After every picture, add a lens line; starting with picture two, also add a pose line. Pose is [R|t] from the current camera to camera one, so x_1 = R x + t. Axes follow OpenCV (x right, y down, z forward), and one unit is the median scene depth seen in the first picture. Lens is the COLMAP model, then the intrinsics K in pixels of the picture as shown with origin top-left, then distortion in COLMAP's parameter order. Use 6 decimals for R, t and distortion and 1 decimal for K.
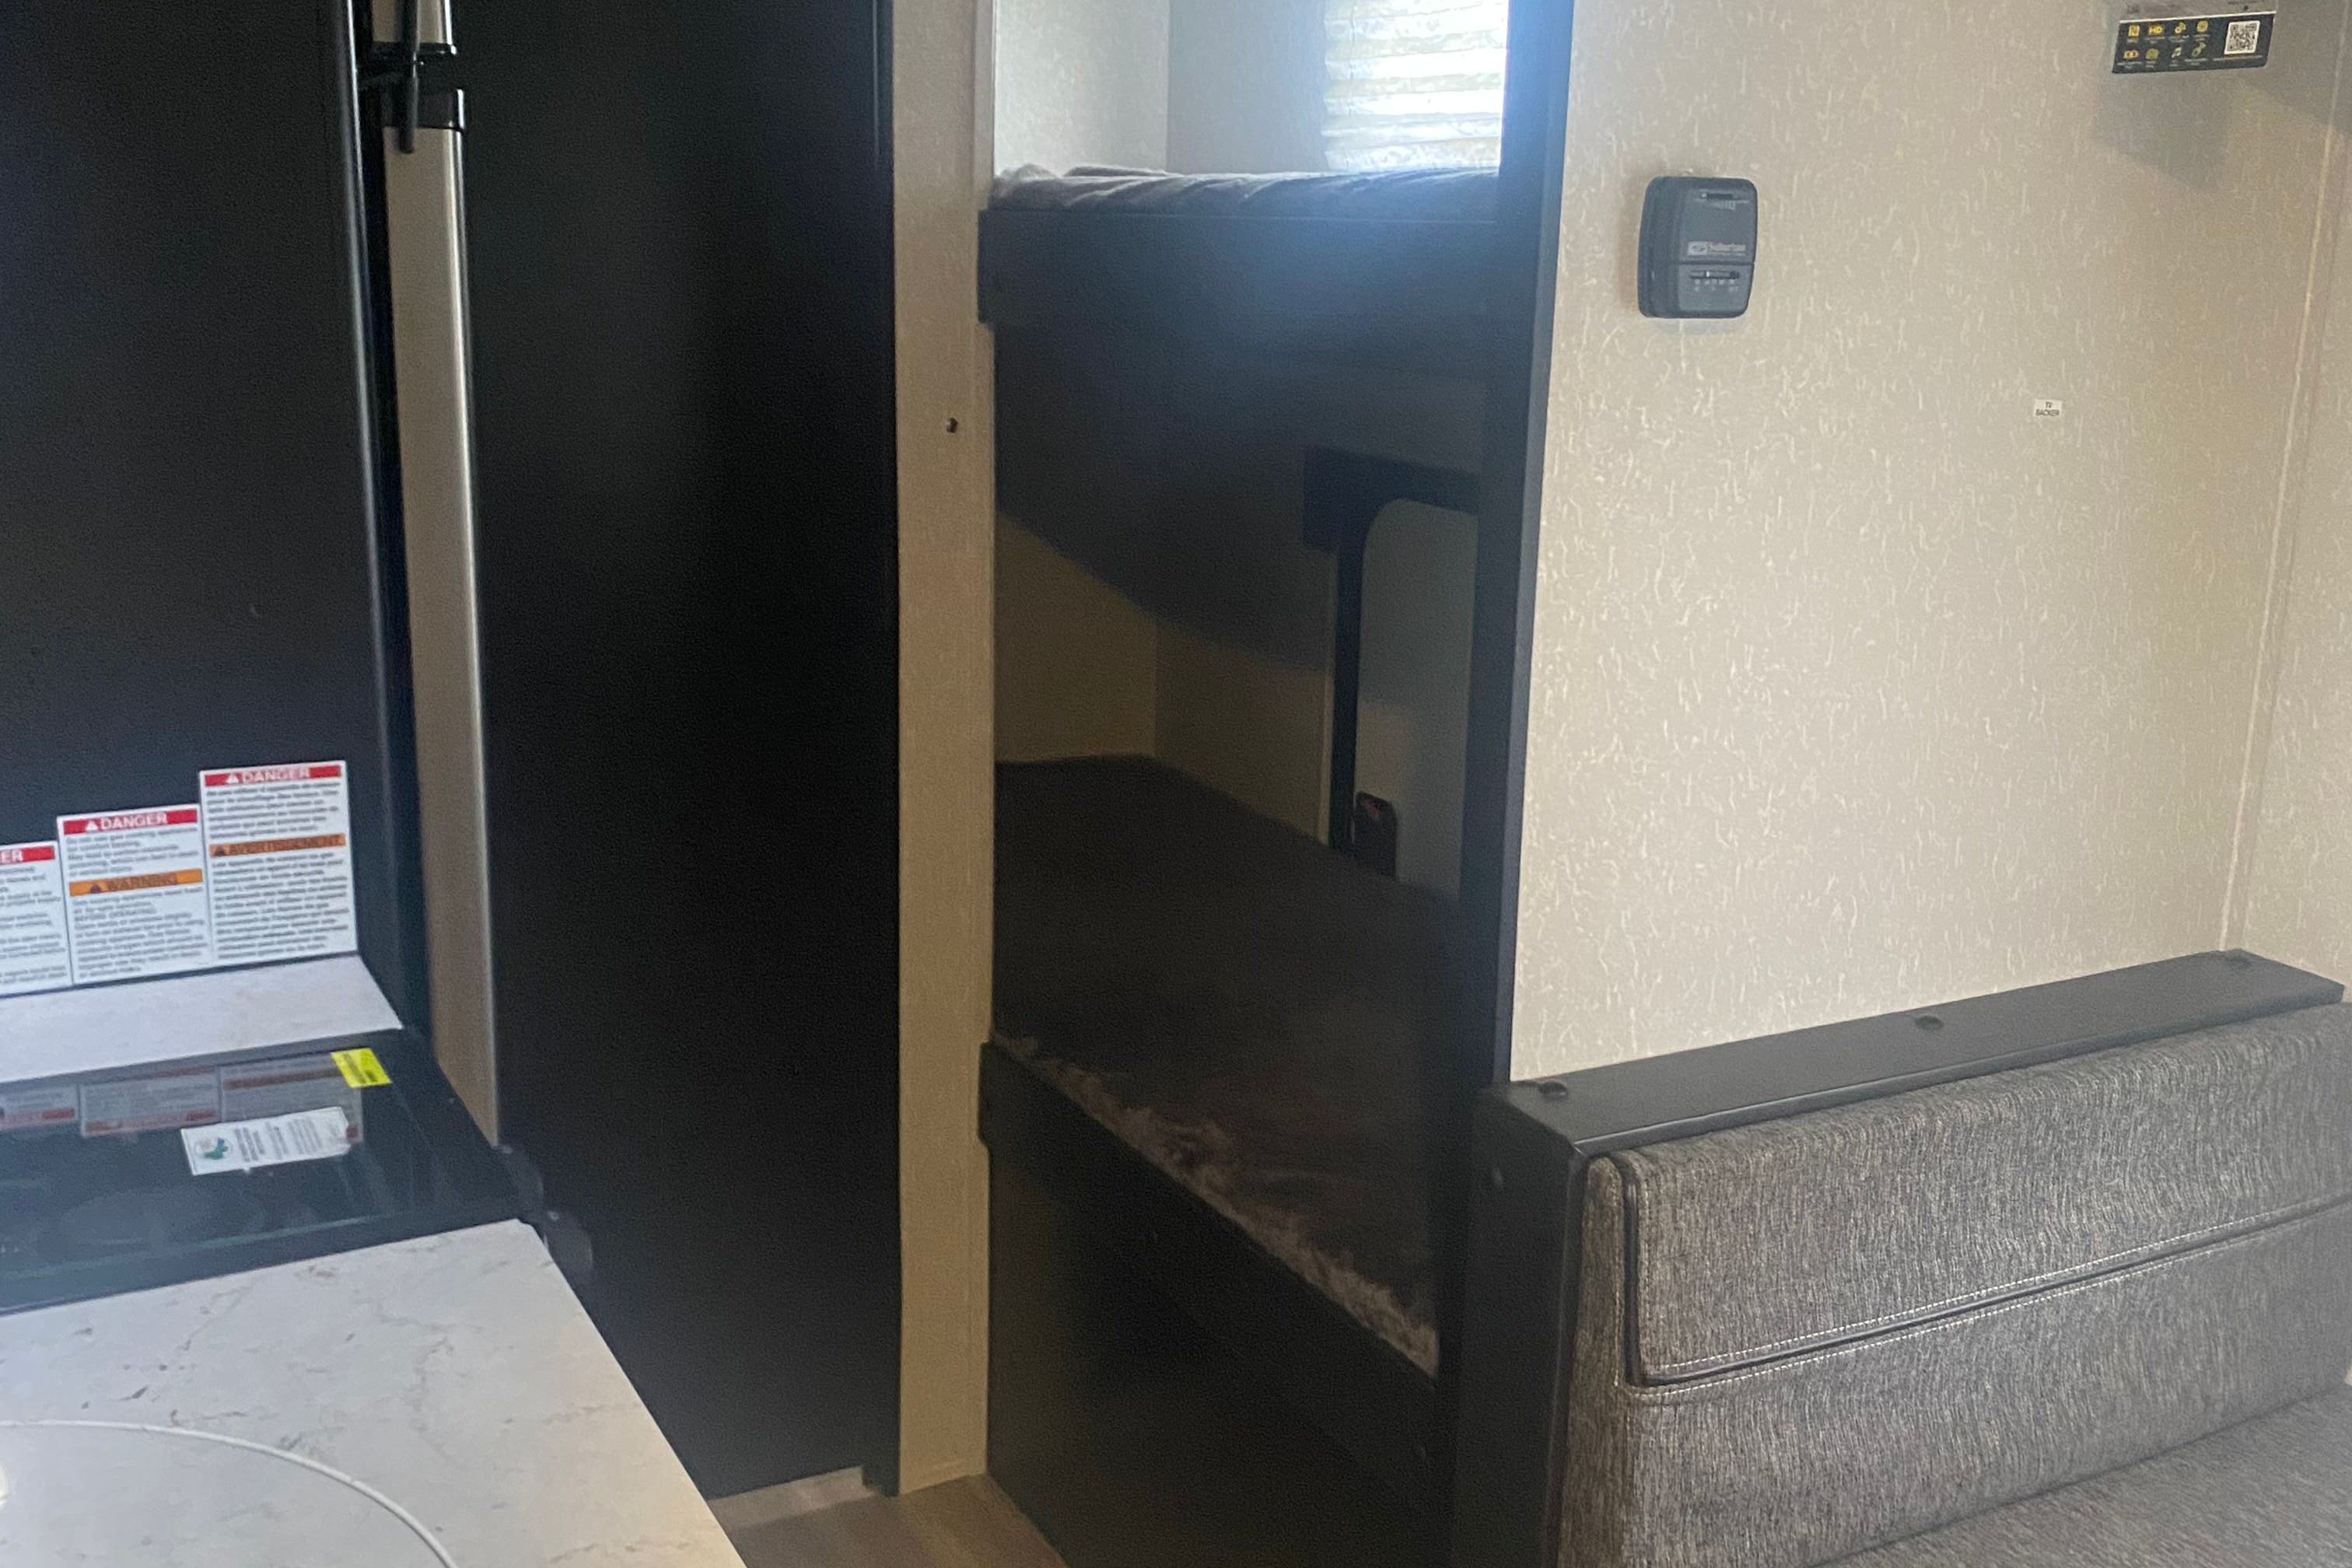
lens RADIAL K [[2347.7, 0, 1173.4], [0, 2347.7, 786.4], [0, 0, 1]] dist [0.027275, 0.000000]
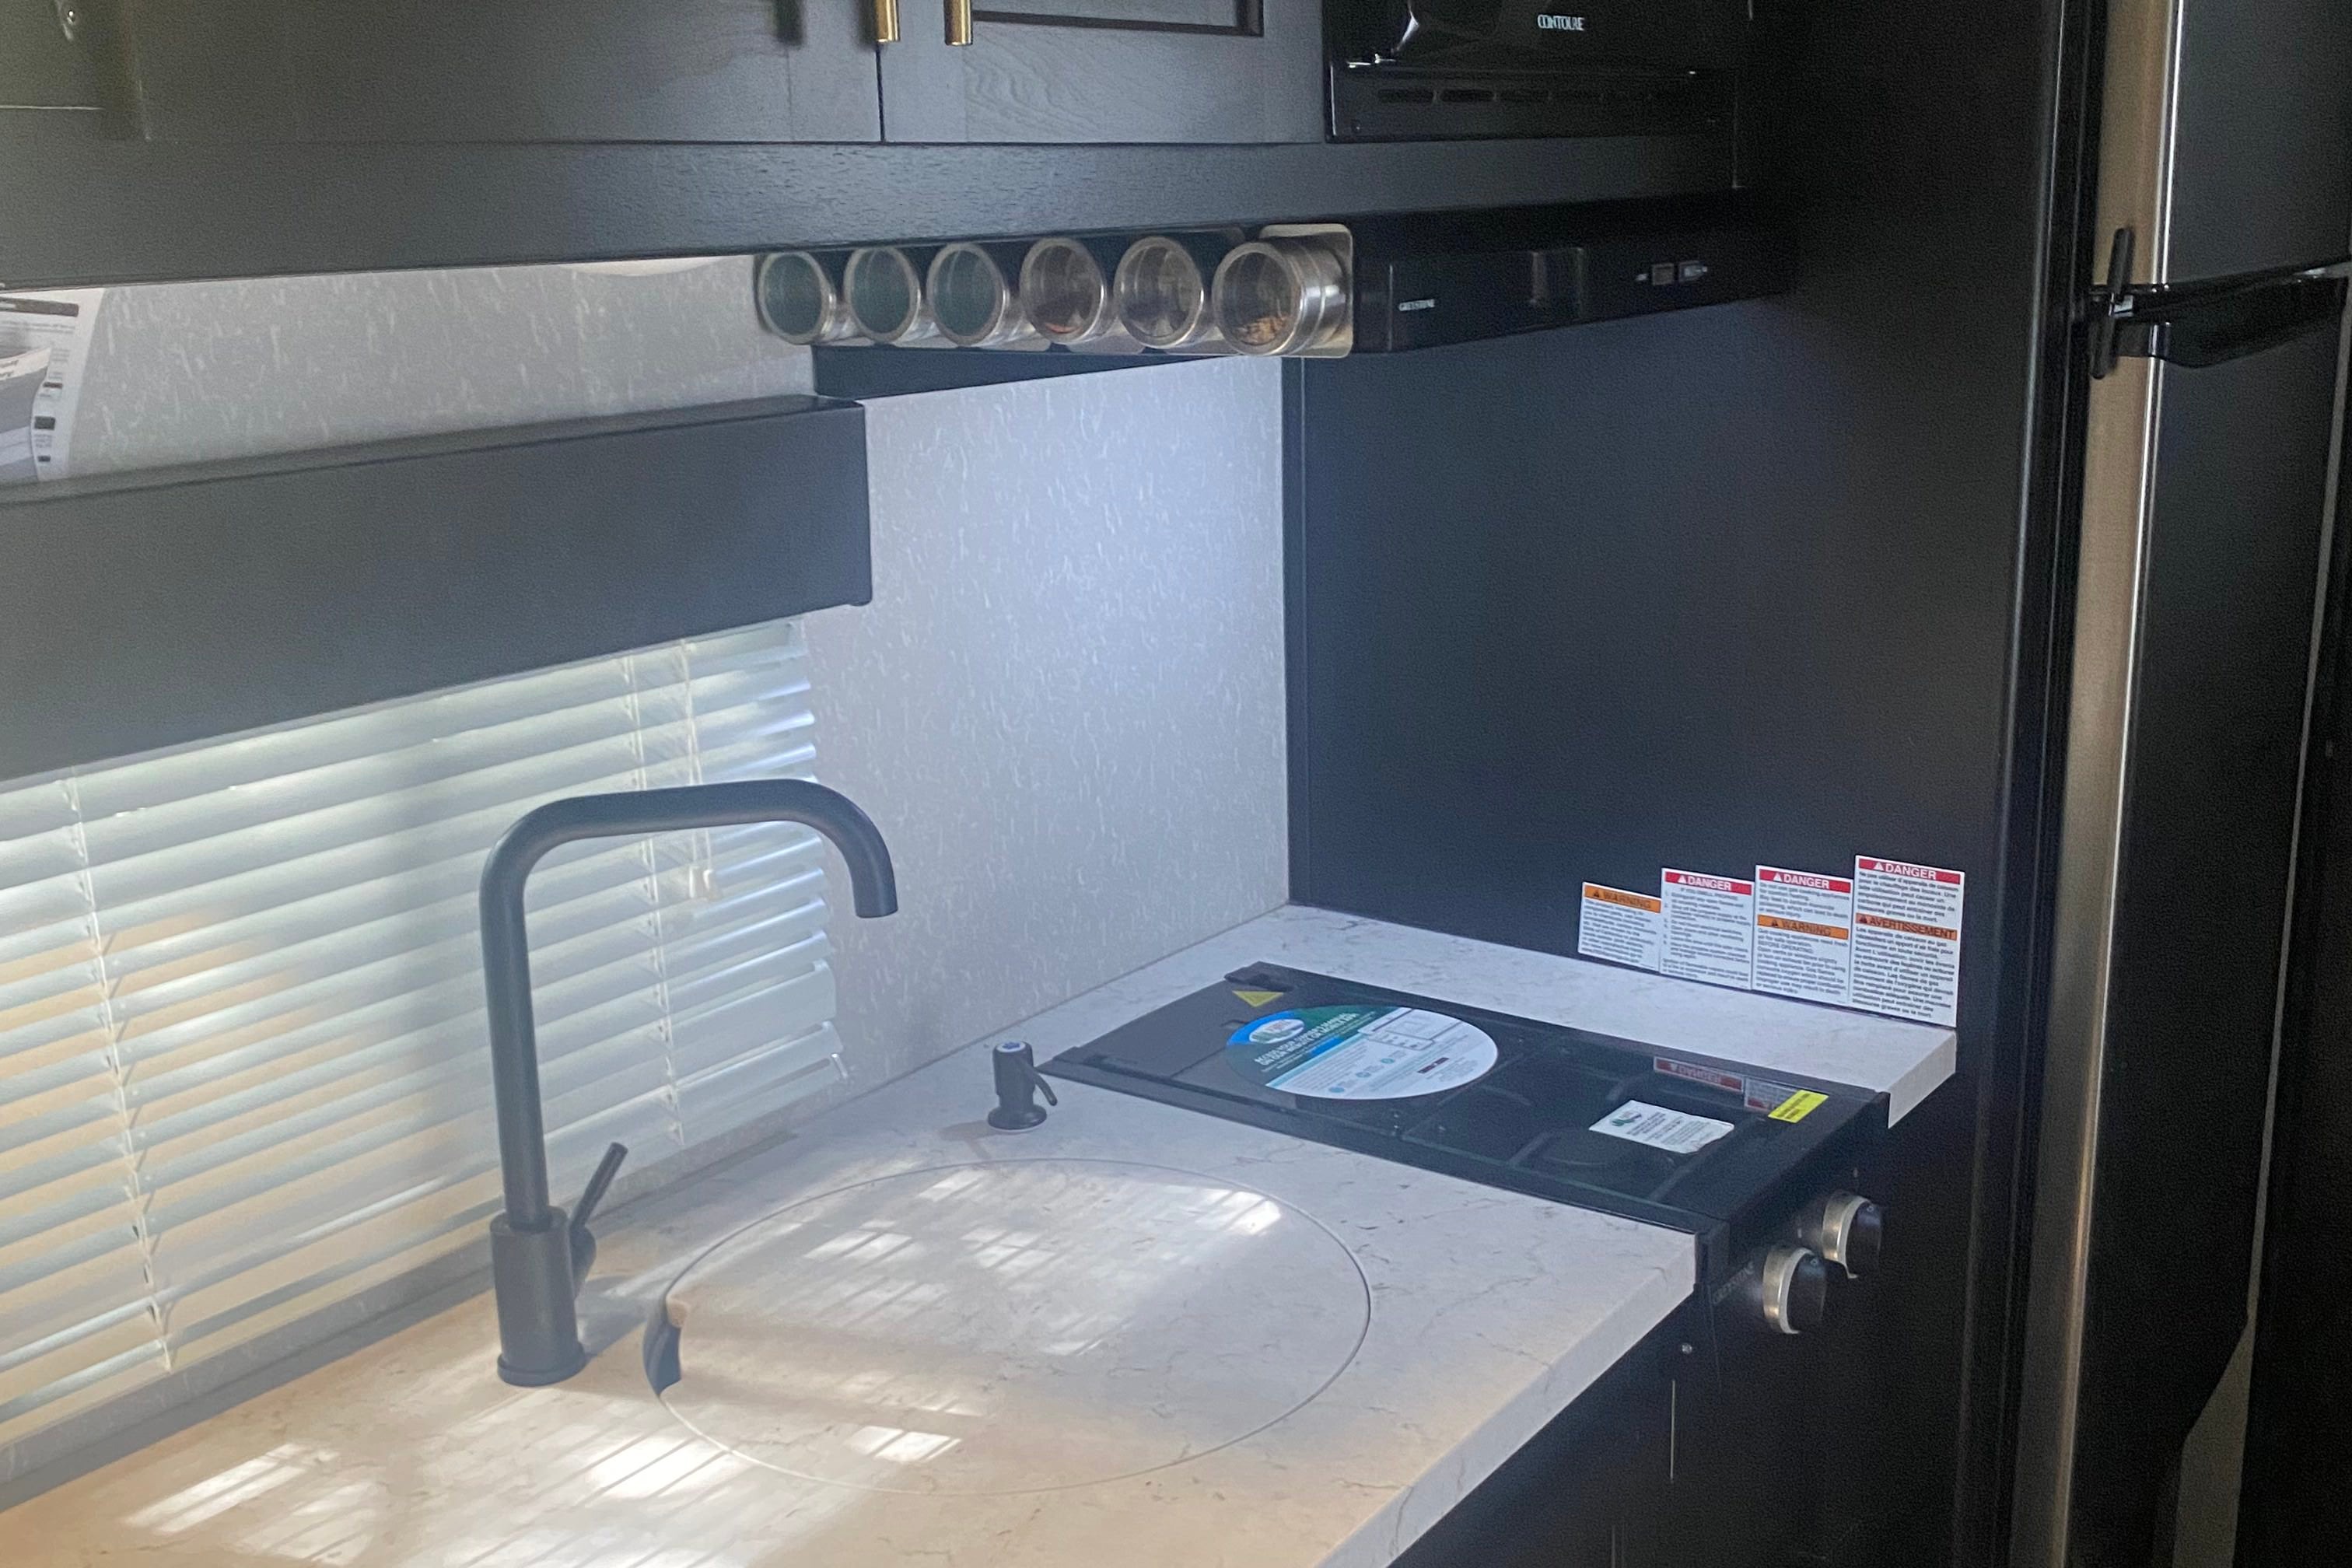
lens RADIAL K [[2347.7, 0, 1097.7], [0, 2347.7, 761.1], [0, 0, 1]] dist [0.027275, 0.000000]
pose [[0.409408, 0.178752, -0.894669, 0.482912], [-0.179014, 0.977296, 0.113343, -0.111460], [0.894617, 0.113755, 0.432112, 0.068534]]
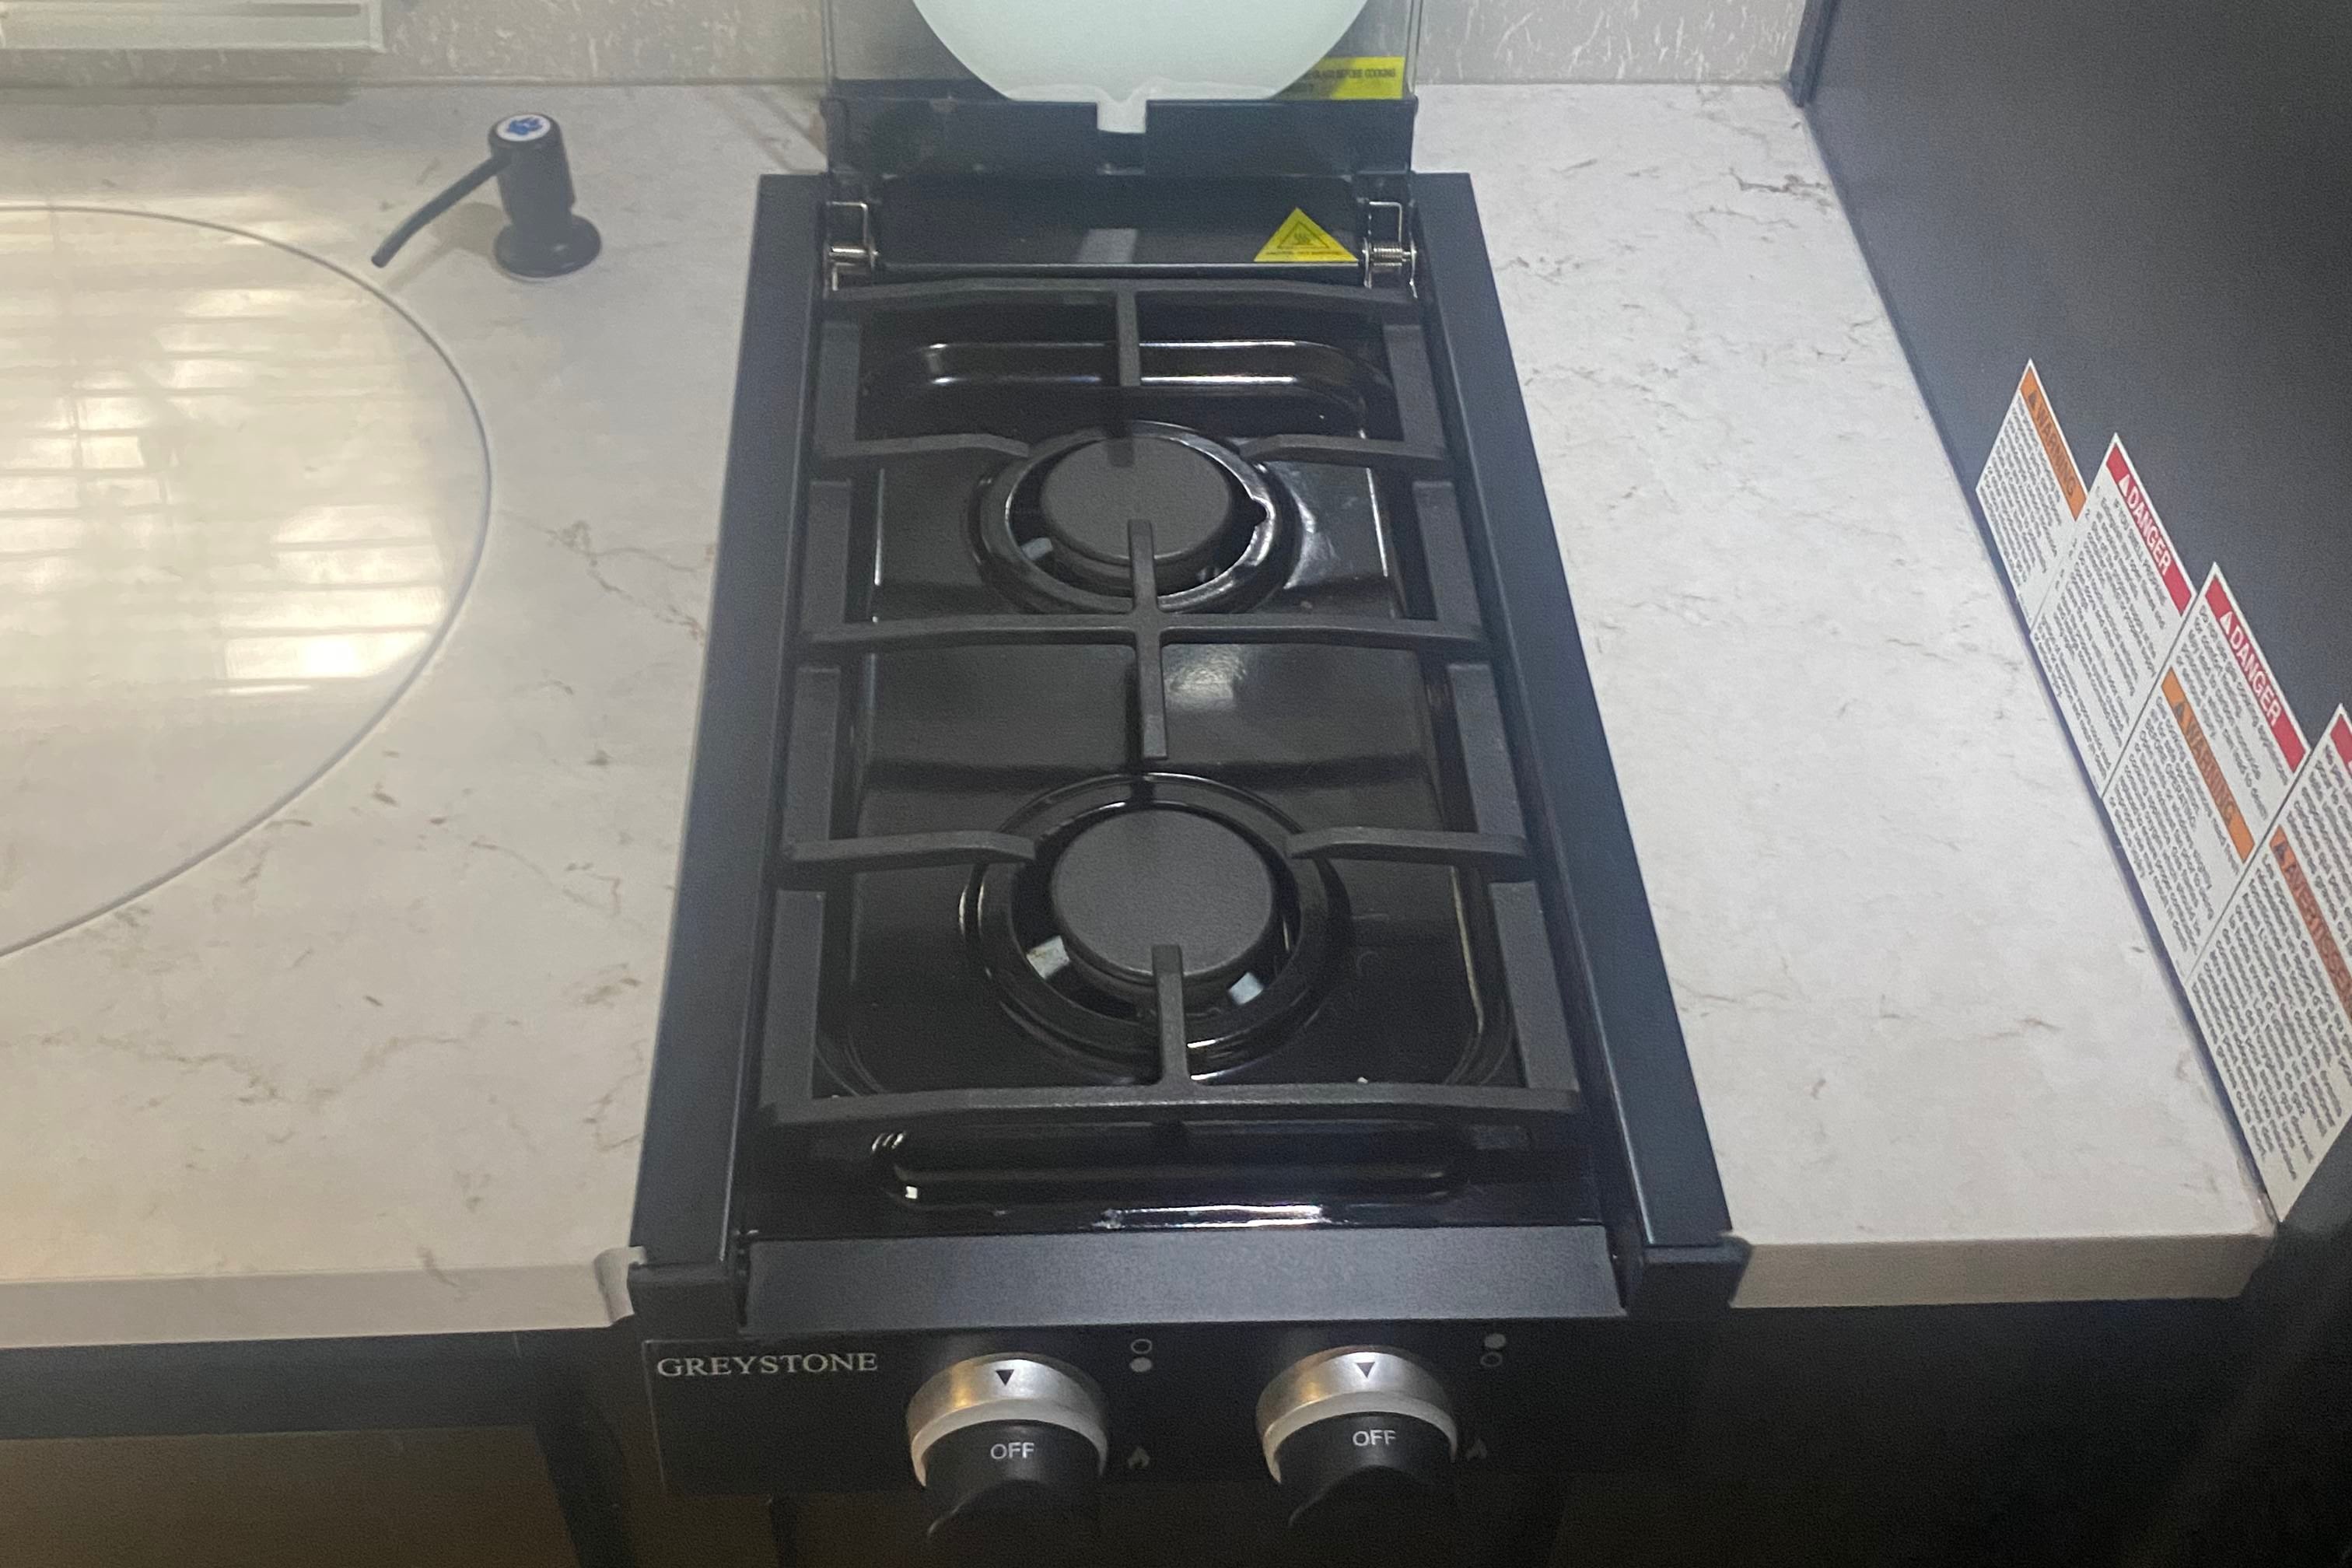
lens RADIAL K [[2347.7, 0, 1174.5], [0, 2347.7, 786.5], [0, 0, 1]] dist [0.027275, 0.000000]
pose [[-0.440709, 0.639141, -0.630297, -0.028212], [-0.229771, 0.598450, 0.767504, -0.249212], [0.867745, 0.483070, -0.116886, 0.767514]]
